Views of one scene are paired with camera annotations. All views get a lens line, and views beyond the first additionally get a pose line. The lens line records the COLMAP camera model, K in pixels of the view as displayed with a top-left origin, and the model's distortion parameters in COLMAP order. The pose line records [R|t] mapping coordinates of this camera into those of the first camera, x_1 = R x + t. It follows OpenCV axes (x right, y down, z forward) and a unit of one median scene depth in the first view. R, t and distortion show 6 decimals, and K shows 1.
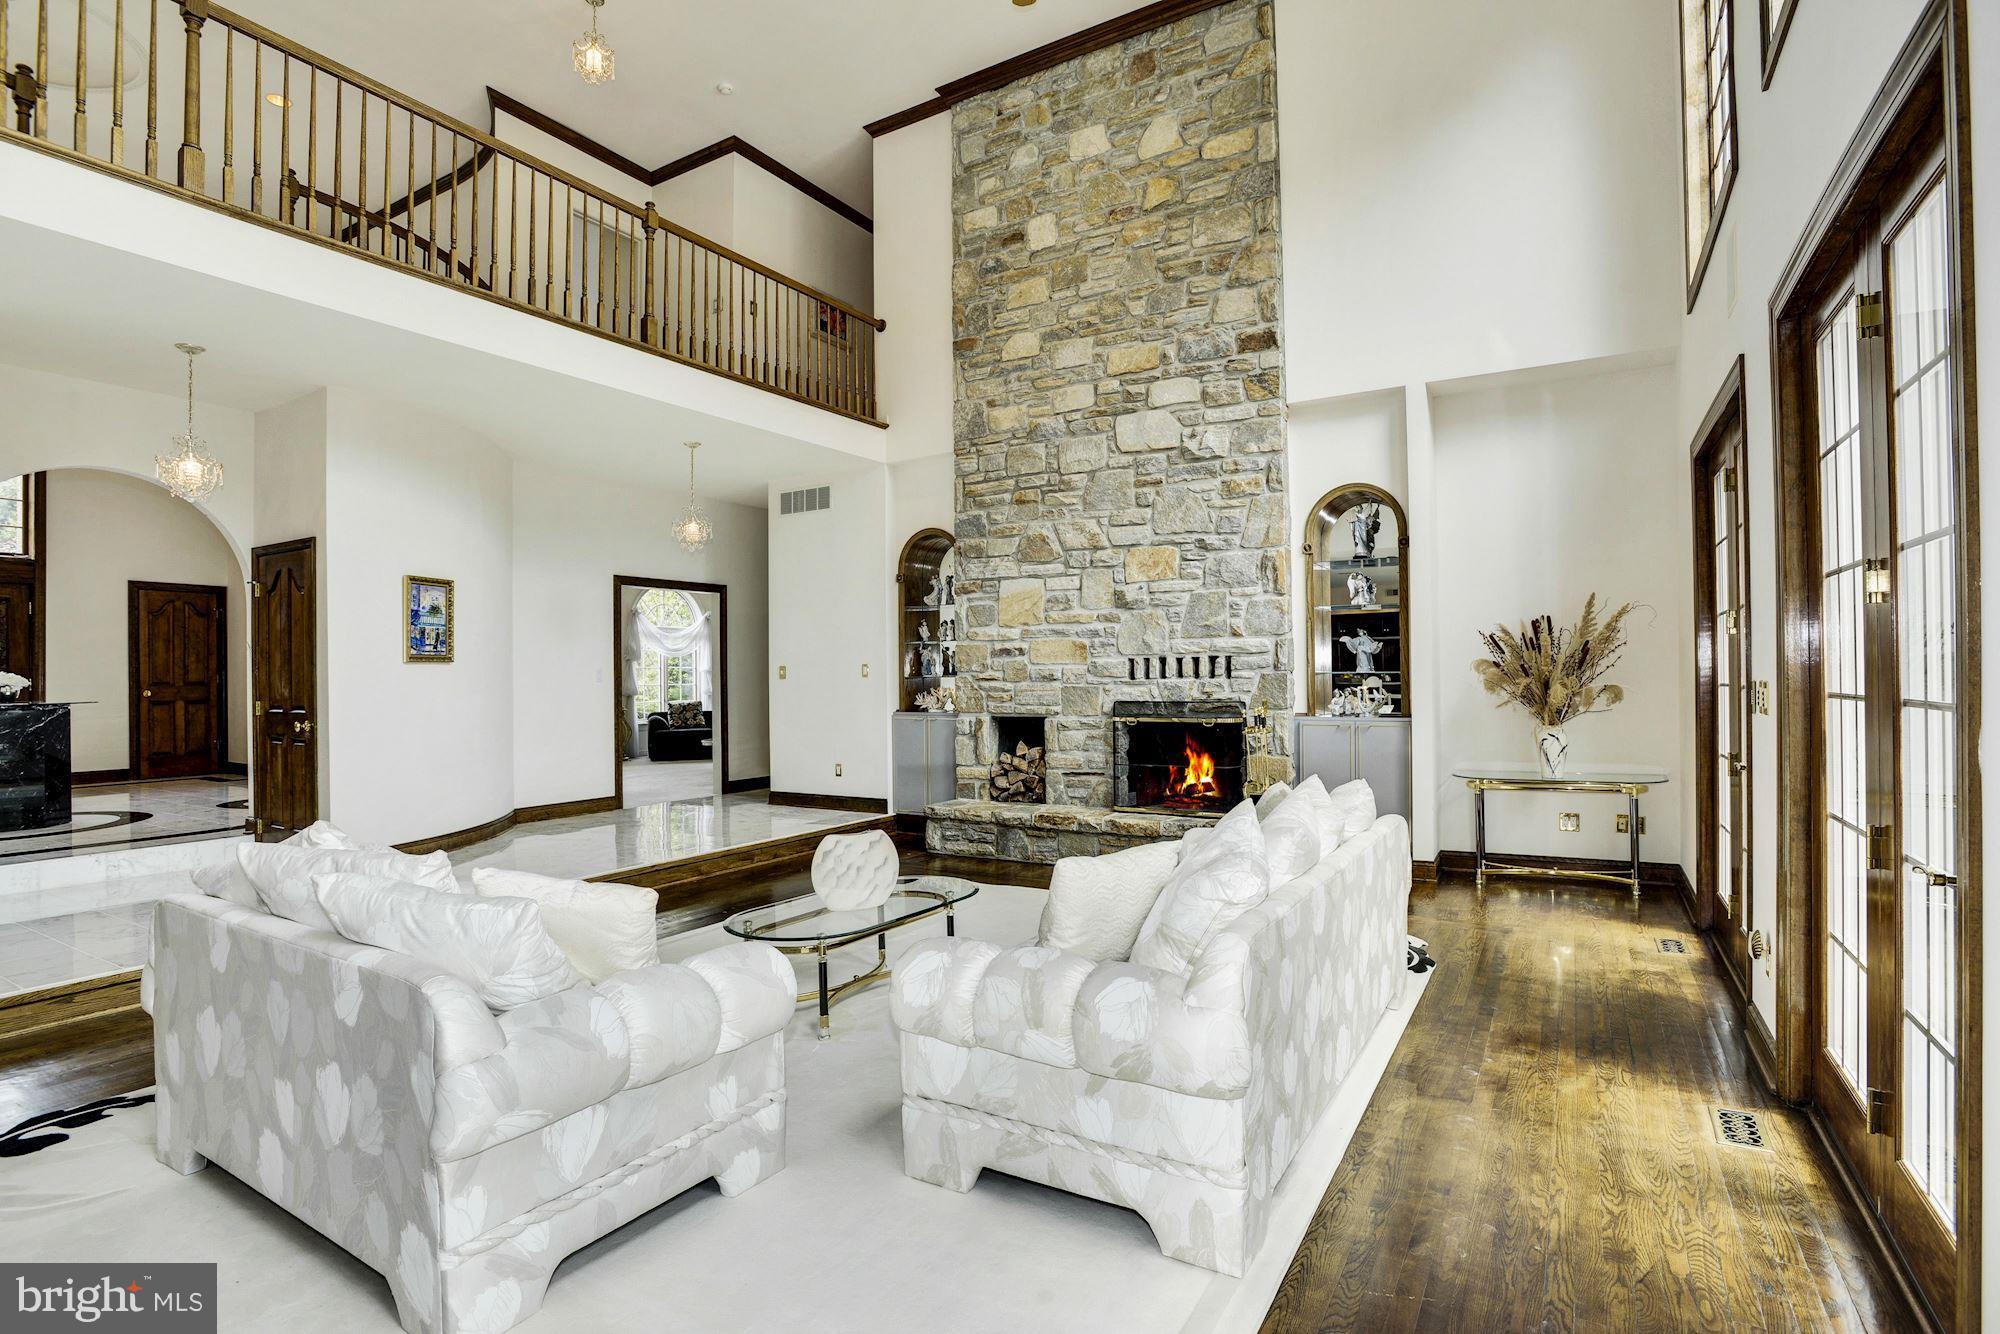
lens RADIAL K [[972.7, 0, 1000.0], [0, 972.7, 667.0], [0, 0, 1]] dist [-0.084913, 0.045318]
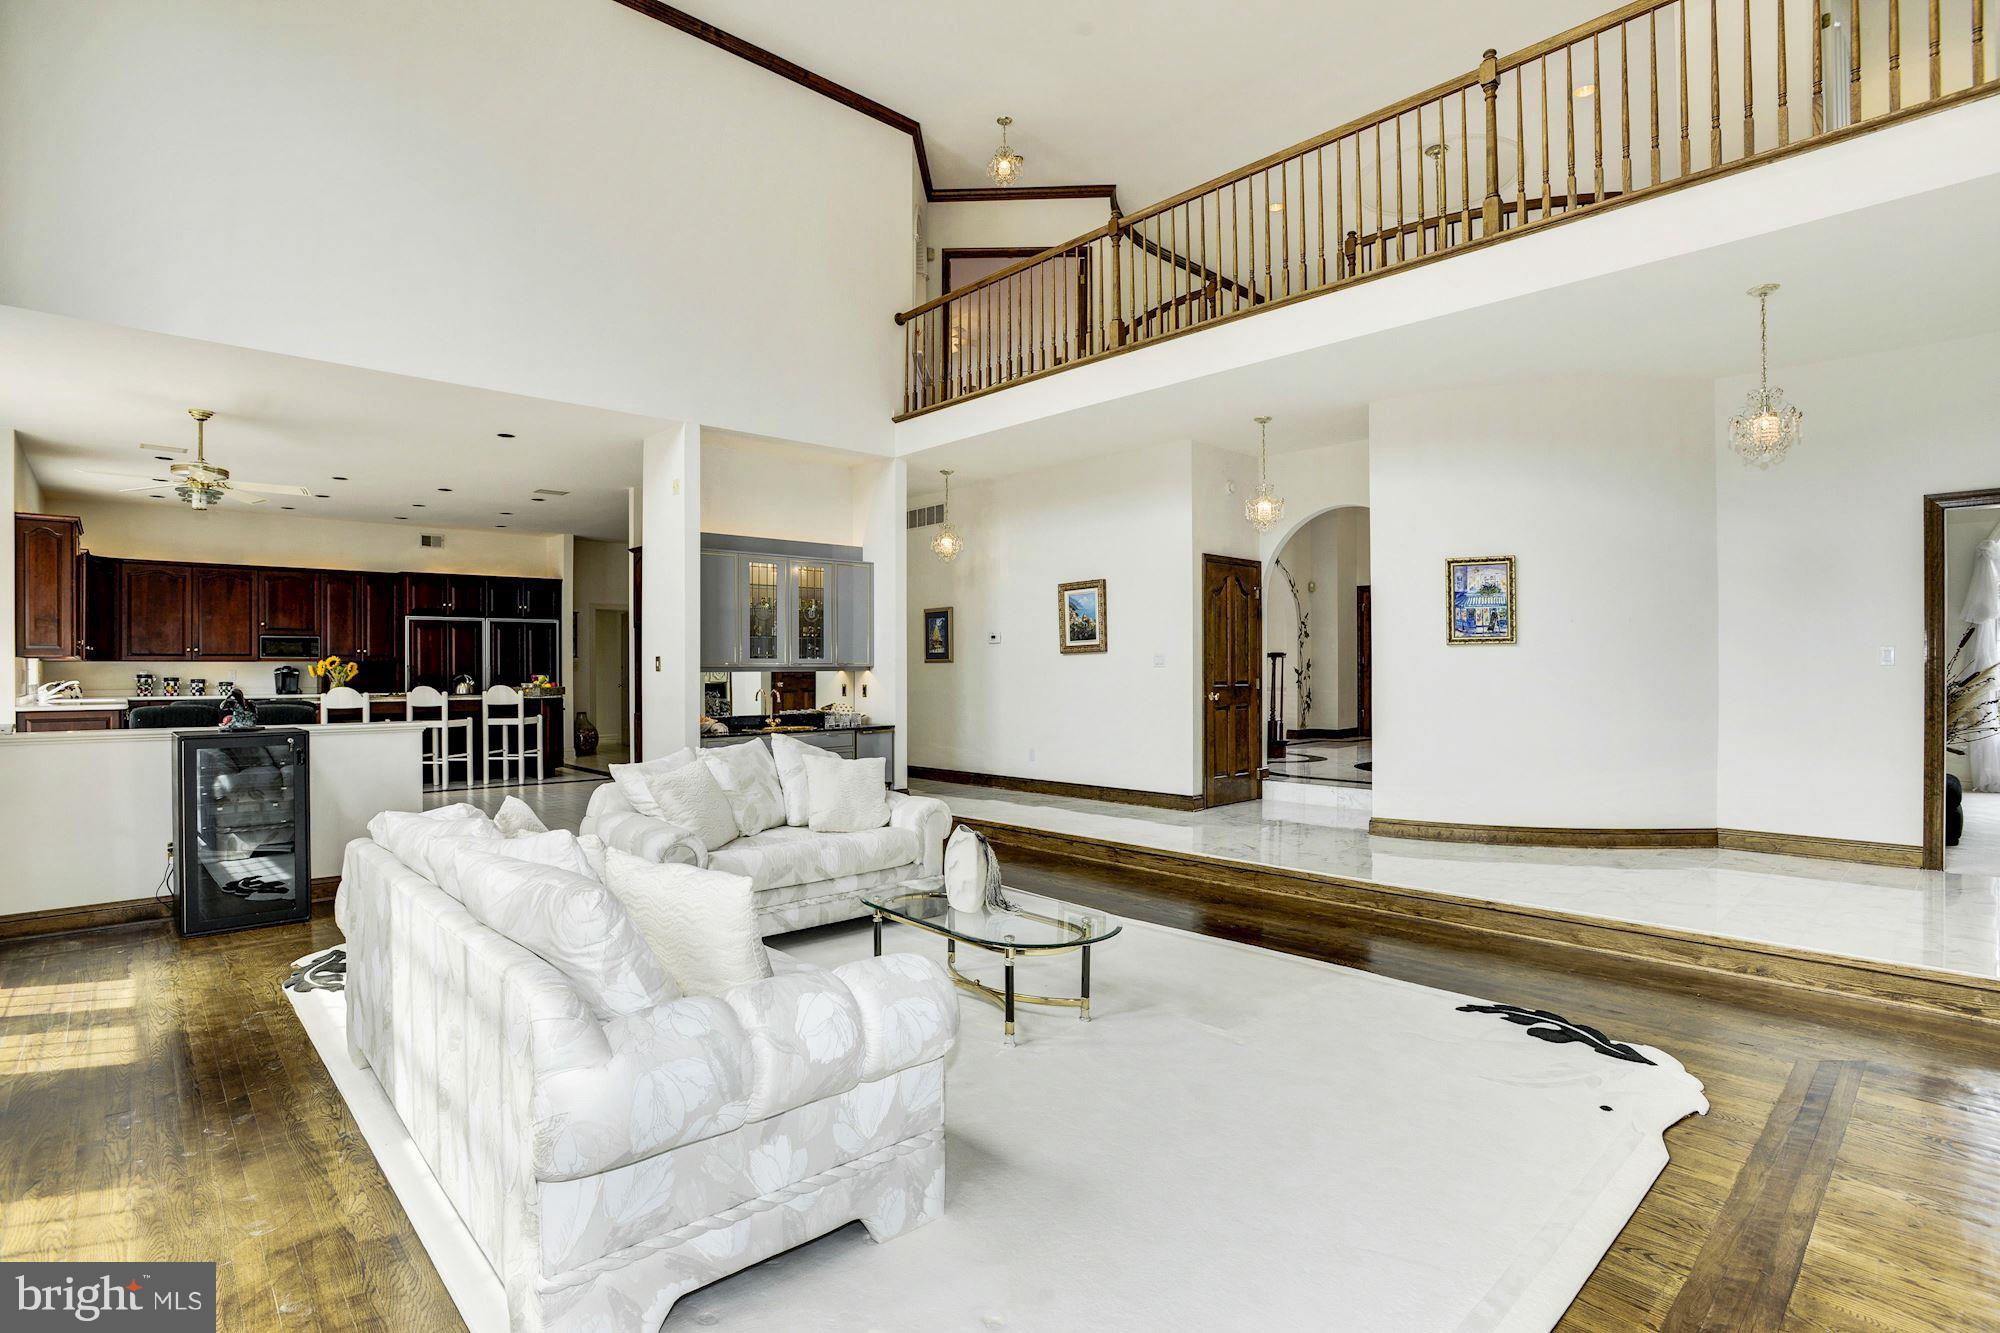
lens RADIAL K [[960.7, 0, 1000.0], [0, 960.7, 666.5], [0, 0, 1]] dist [-0.026118, 0.000059]
pose [[-0.270729, 0.017988, -0.962488, 0.805346], [0.016933, 0.999760, 0.013922, -0.007131], [0.962507, -0.012529, -0.270968, 1.355573]]
